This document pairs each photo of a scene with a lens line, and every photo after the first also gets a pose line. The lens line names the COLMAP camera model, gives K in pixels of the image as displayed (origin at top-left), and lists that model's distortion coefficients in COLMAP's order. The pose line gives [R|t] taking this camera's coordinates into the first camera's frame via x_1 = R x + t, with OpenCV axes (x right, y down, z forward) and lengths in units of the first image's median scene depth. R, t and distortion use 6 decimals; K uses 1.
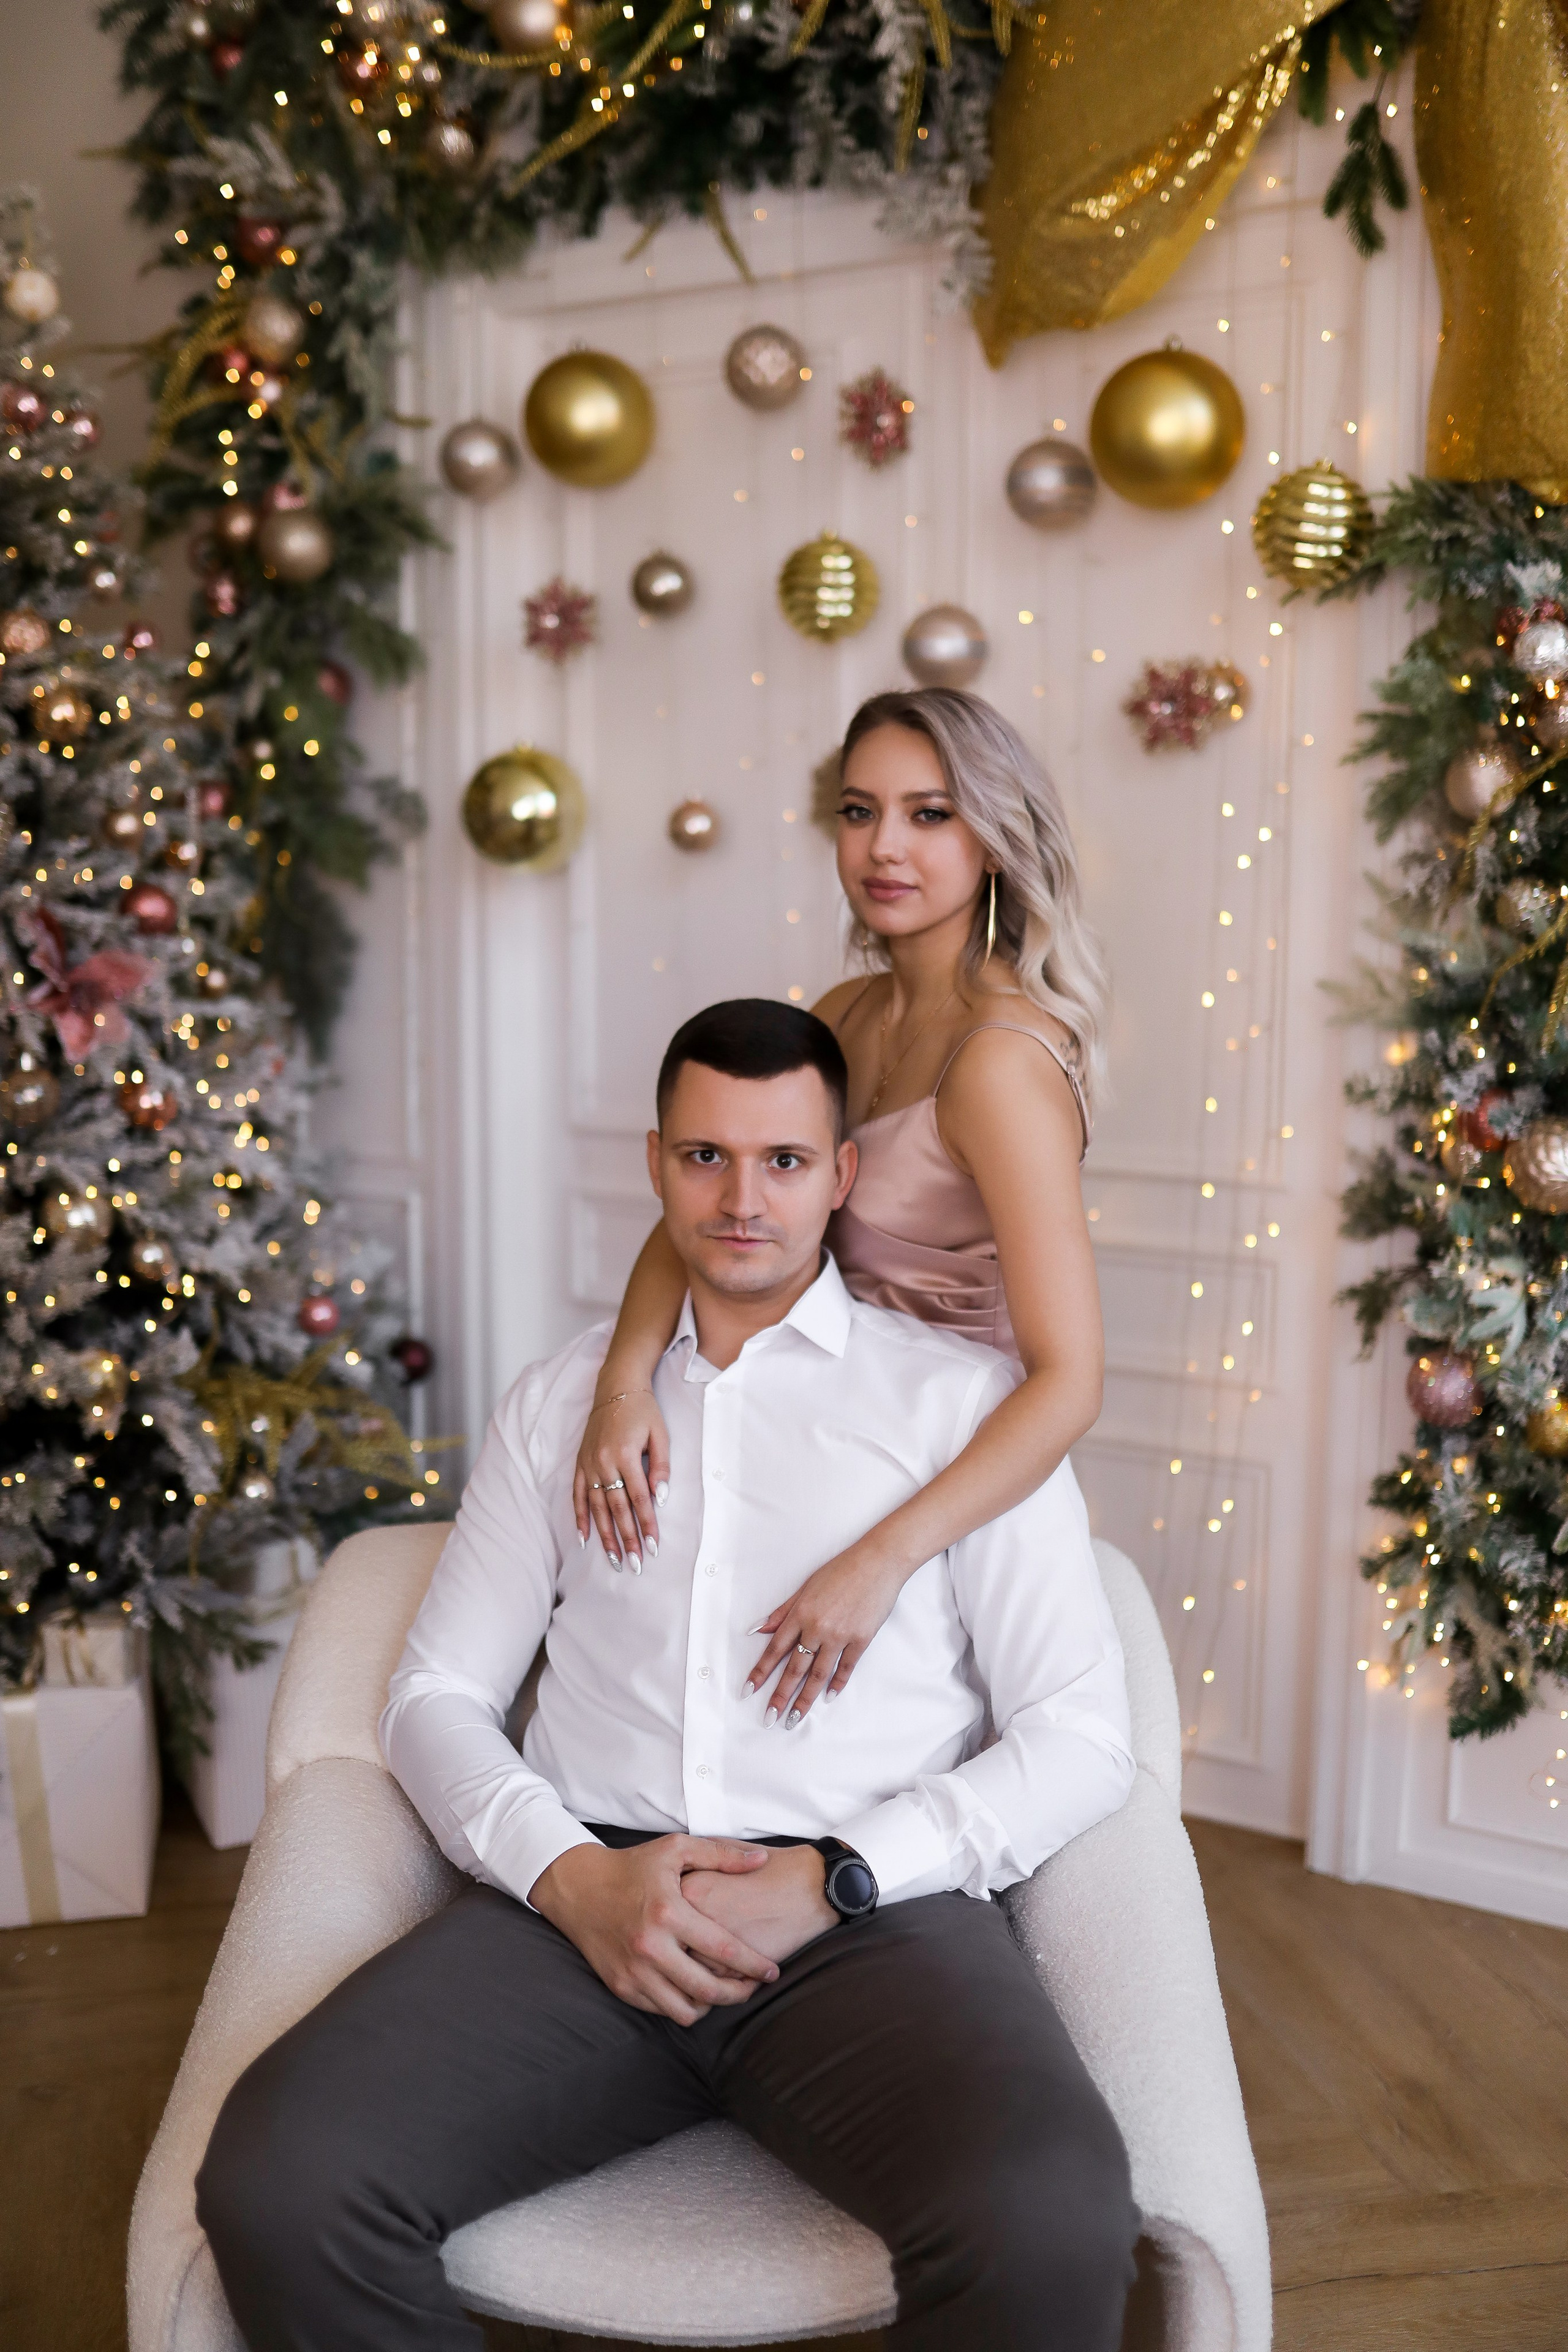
lens RADIAL K [[2297.2, 0, 789.6], [0, 2297.2, 1169.7], [0, 0, 1]] dist [-0.065892, 0.073500]
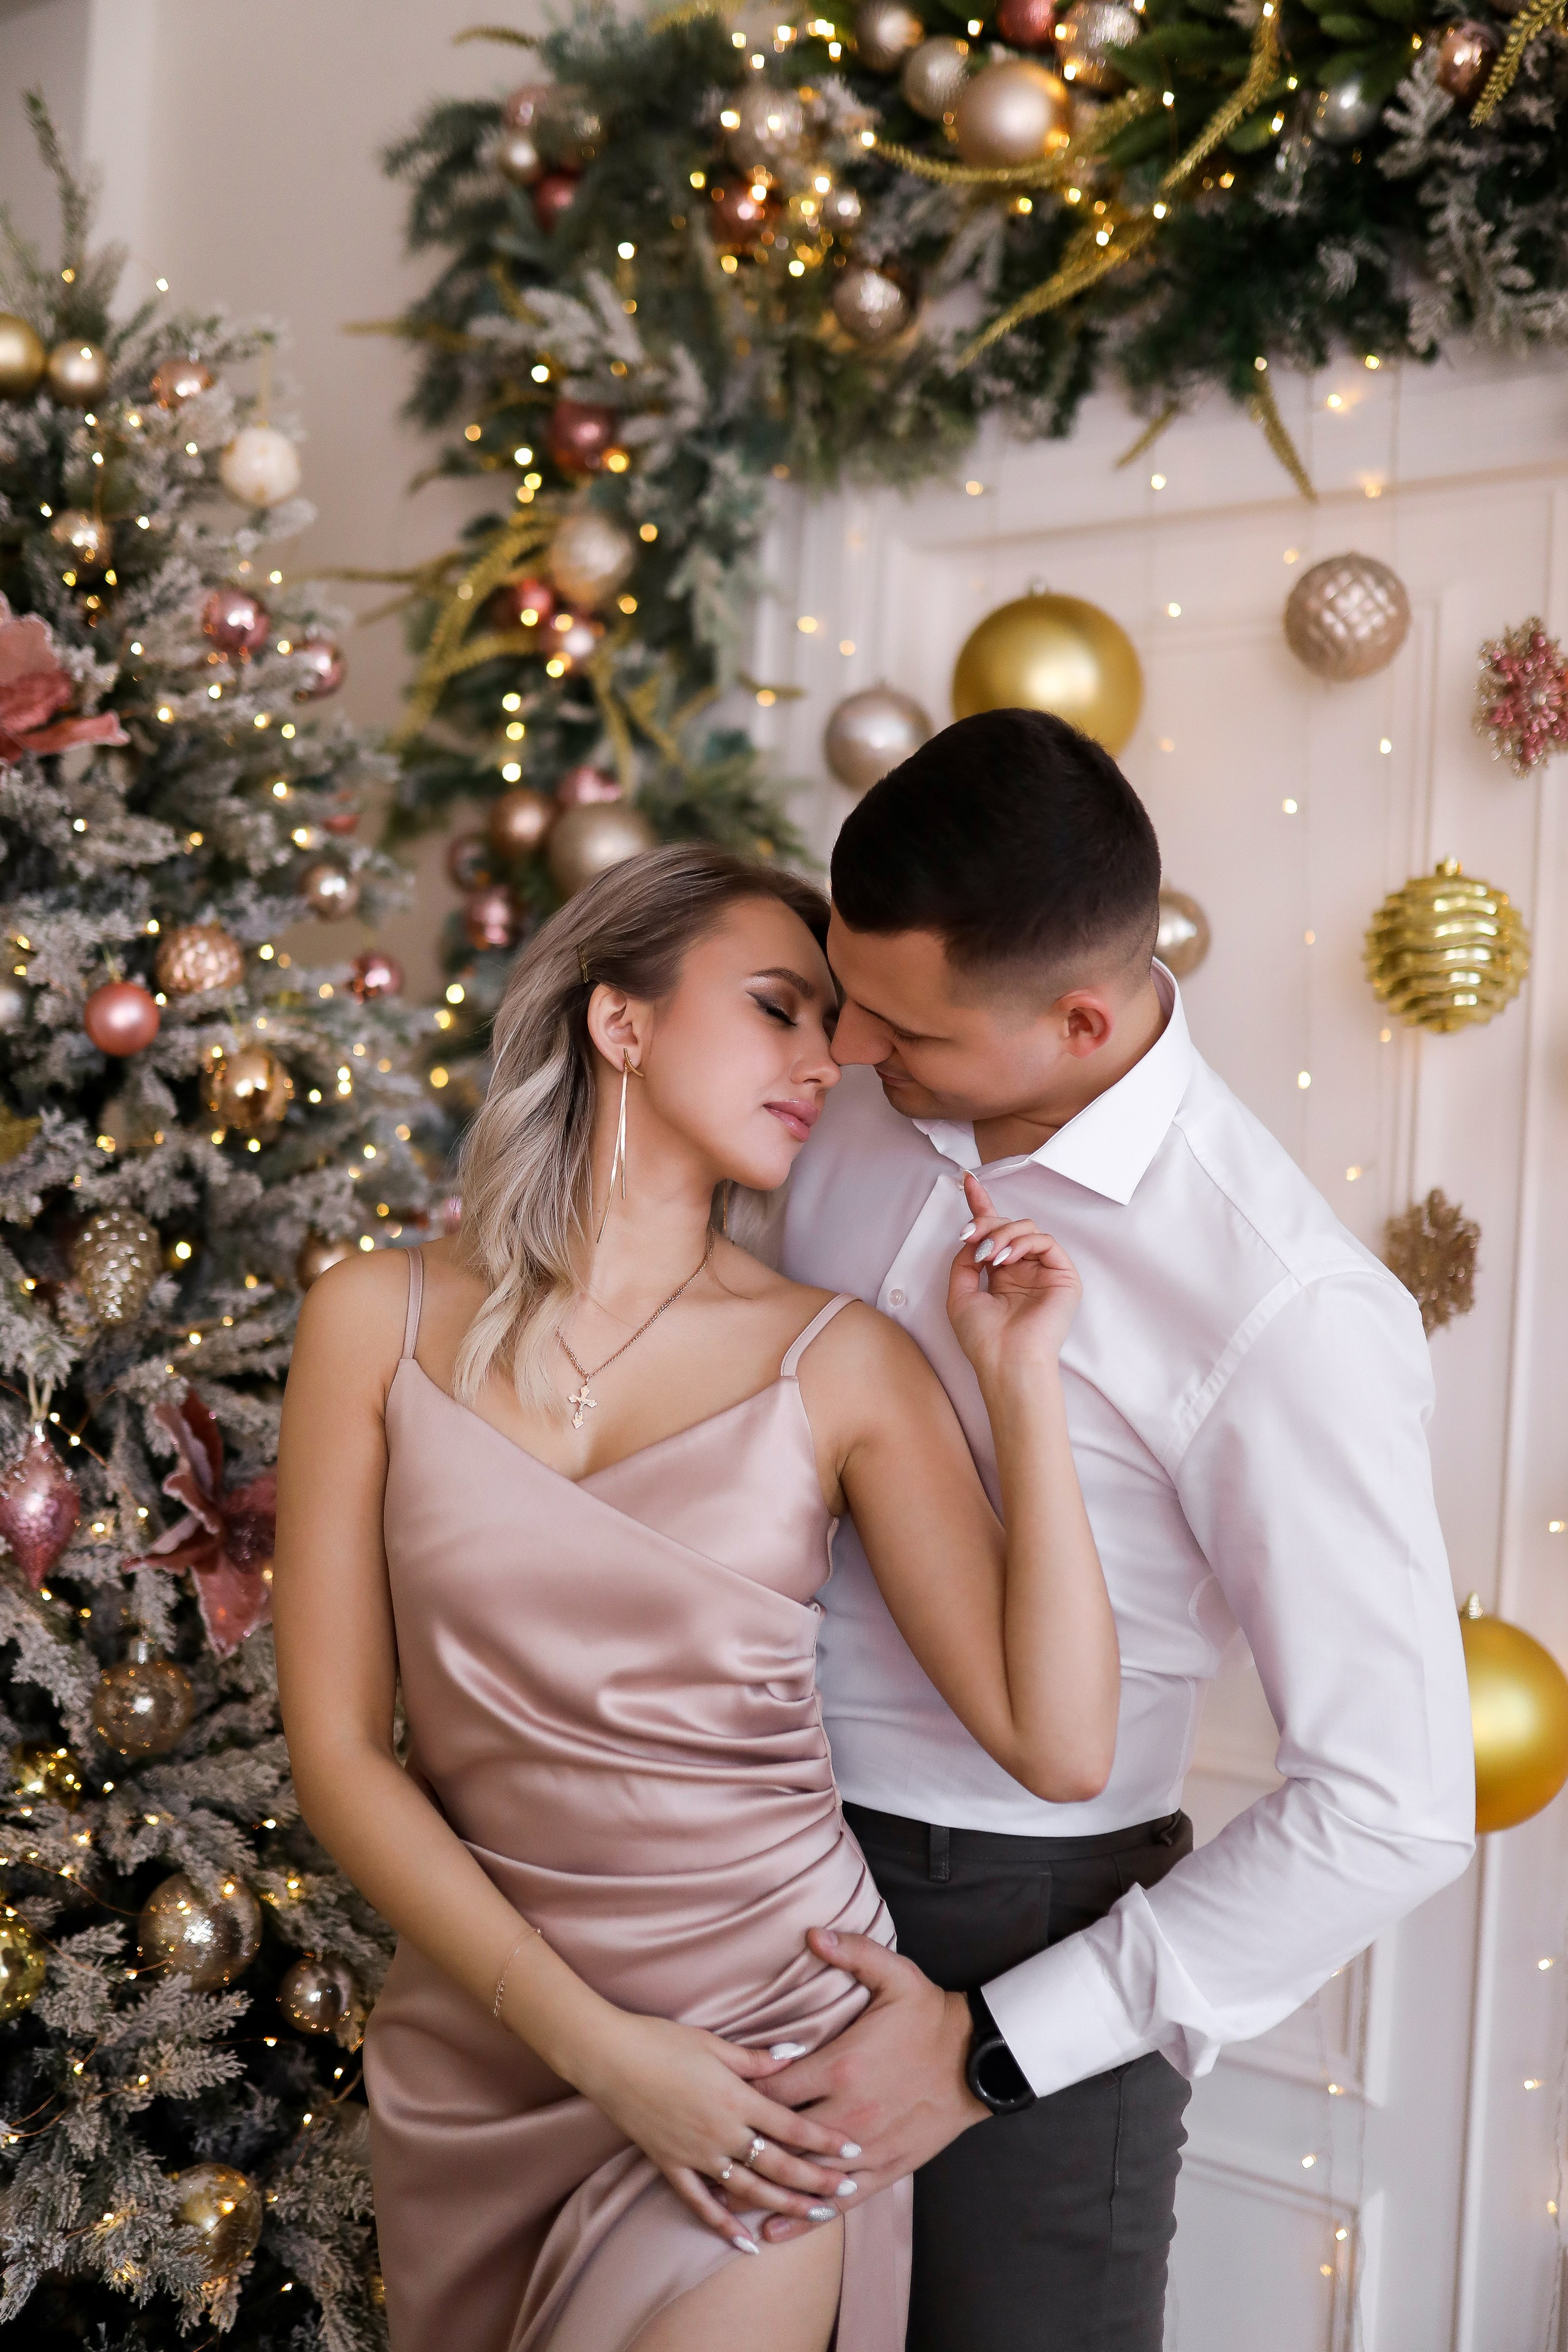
lens RADIAL K [[2297.2, 0, 789.6], [0, 2297.2, 1169.7], [0, 0, 1]] dist [-0.065892, 0.073500]
pose [[0.996137, 0.047721, -0.073711, -0.108190], [-0.058114, 0.987578, -0.145985, -0.083039], [0.065829, 0.149705, 0.986537, 0.342640]]
